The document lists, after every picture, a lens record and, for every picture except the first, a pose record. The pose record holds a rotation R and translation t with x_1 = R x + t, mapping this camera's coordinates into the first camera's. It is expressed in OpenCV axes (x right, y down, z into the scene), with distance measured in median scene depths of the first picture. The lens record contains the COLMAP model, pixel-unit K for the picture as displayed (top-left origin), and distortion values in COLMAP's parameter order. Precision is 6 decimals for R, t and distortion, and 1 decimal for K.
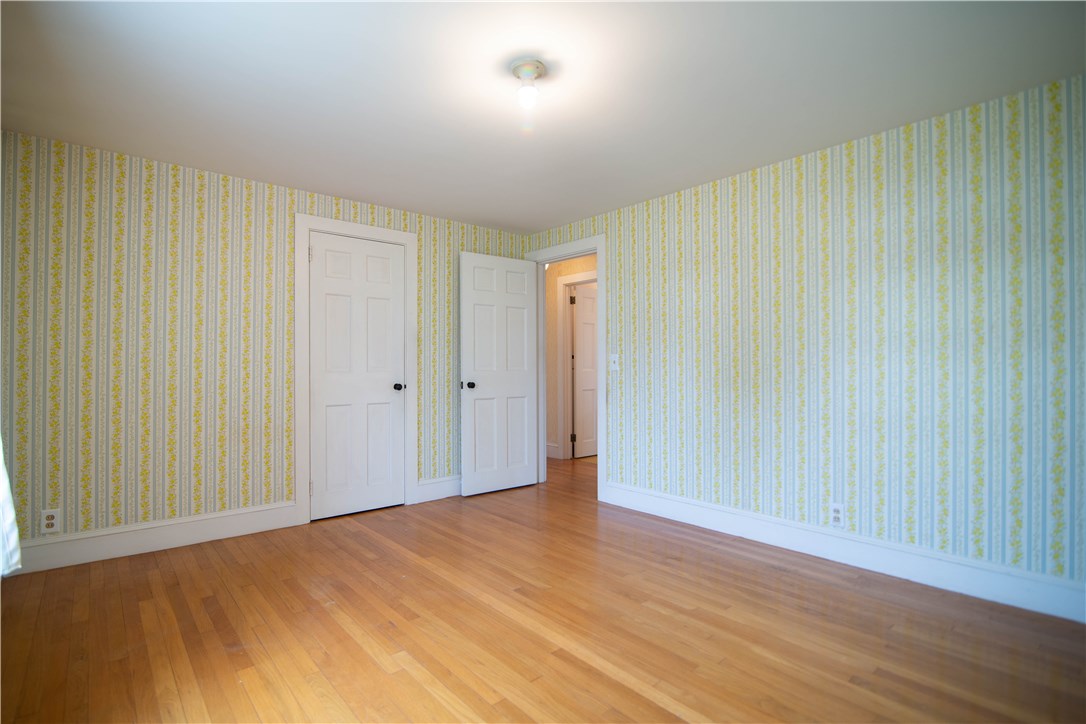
lens RADIAL K [[529.4, 0, 541.1], [0, 529.4, 365.8], [0, 0, 1]] dist [-0.020372, 0.001717]
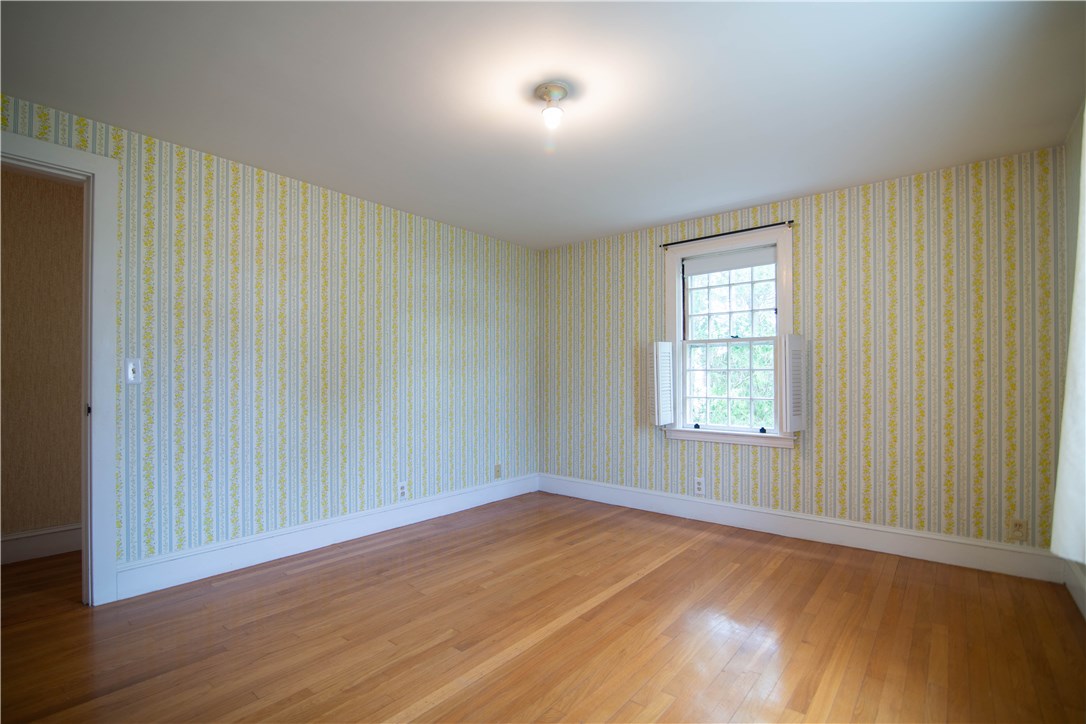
lens RADIAL K [[506.8, 0, 513.9], [0, 506.8, 372.5], [0, 0, 1]] dist [-0.004069, -0.000434]
pose [[-0.137712, 0.011041, 0.990411, -0.749943], [-0.004065, 0.999923, -0.011712, 0.000435], [-0.990464, -0.005639, -0.137656, 0.910396]]
